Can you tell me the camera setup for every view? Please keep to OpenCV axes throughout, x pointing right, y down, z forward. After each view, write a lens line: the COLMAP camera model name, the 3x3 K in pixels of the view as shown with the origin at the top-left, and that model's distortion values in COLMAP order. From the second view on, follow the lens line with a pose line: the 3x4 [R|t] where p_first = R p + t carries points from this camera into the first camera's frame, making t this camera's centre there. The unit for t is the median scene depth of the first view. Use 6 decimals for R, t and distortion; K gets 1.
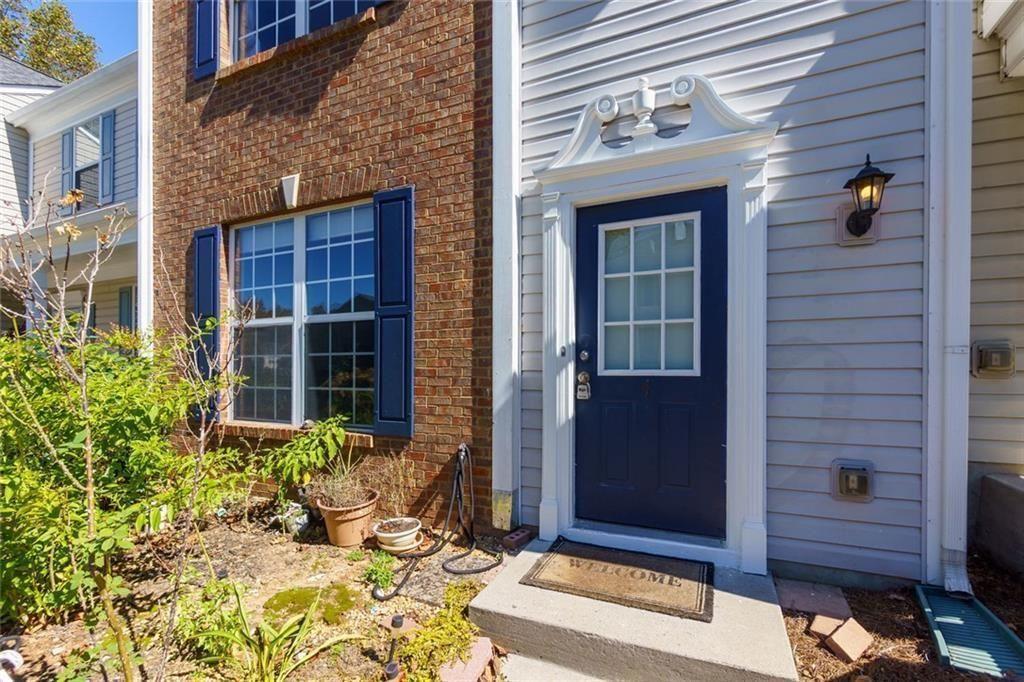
lens RADIAL K [[449.8, 0, 520.0], [0, 449.8, 375.6], [0, 0, 1]] dist [0.000714, -0.000030]
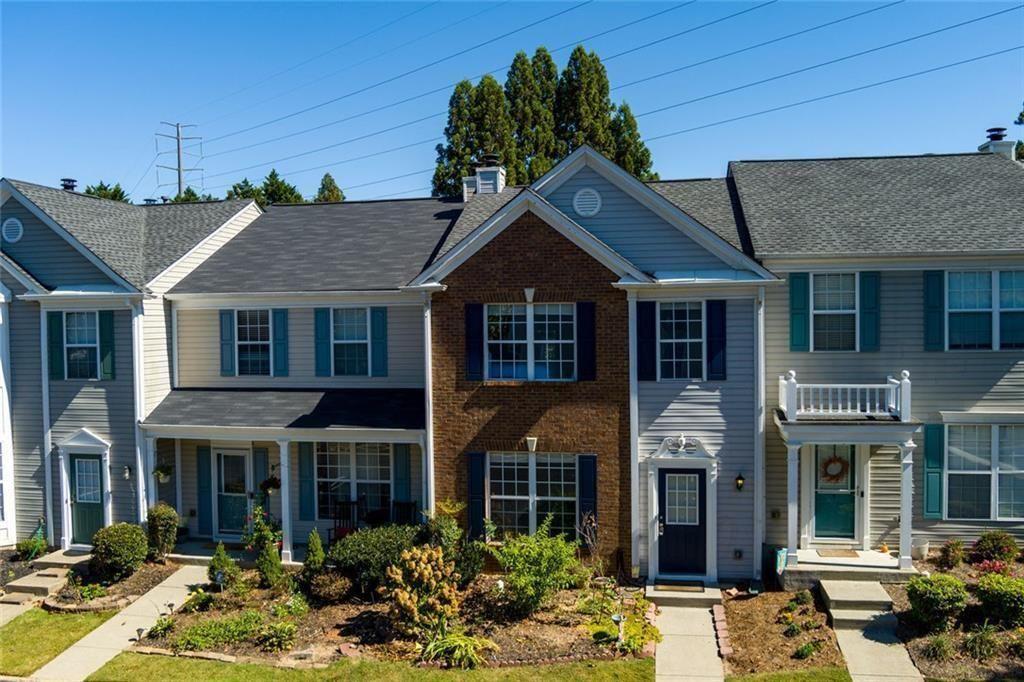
lens RADIAL K [[821.2, 0, 509.9], [0, 821.2, 343.0], [0, 0, 1]] dist [-0.078674, 0.026246]
pose [[0.972603, -0.016266, 0.231903, -2.453383], [0.014231, 0.999844, 0.010447, -1.509209], [-0.232036, -0.006861, 0.972683, -4.756943]]
